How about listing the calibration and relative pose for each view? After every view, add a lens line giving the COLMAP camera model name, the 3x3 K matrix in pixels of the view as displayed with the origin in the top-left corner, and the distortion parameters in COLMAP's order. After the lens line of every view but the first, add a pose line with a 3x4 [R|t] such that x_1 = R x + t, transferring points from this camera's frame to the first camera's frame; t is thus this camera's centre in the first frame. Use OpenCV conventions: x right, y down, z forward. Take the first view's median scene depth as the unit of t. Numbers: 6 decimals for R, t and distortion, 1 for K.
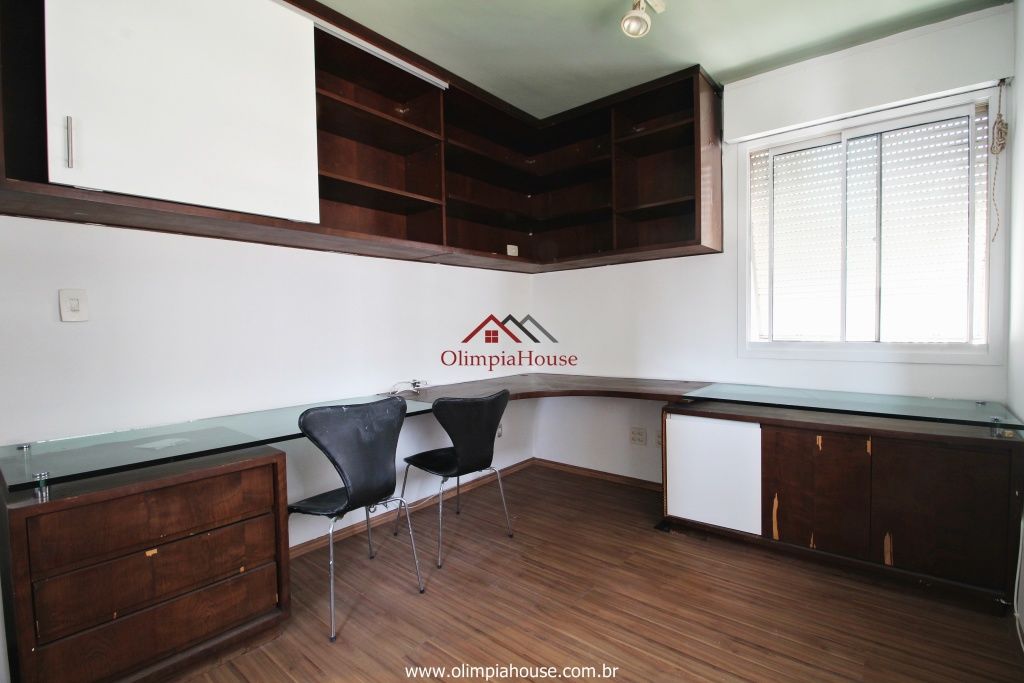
lens RADIAL K [[470.7, 0, 516.7], [0, 470.7, 340.3], [0, 0, 1]] dist [-0.017374, -0.002806]
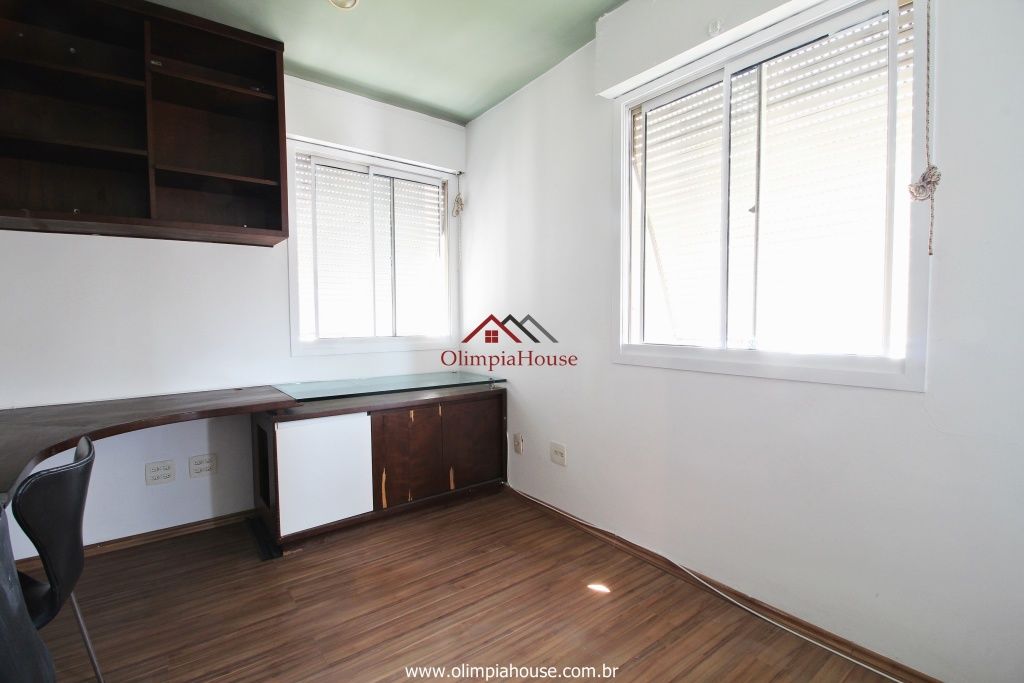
lens RADIAL K [[470.7, 0, 516.3], [0, 470.7, 341.6], [0, 0, 1]] dist [-0.017374, -0.002806]
pose [[0.221617, -0.036077, 0.974466, -0.511037], [0.036977, 0.998908, 0.028572, -0.008257], [-0.974432, 0.029701, 0.222709, 0.424650]]
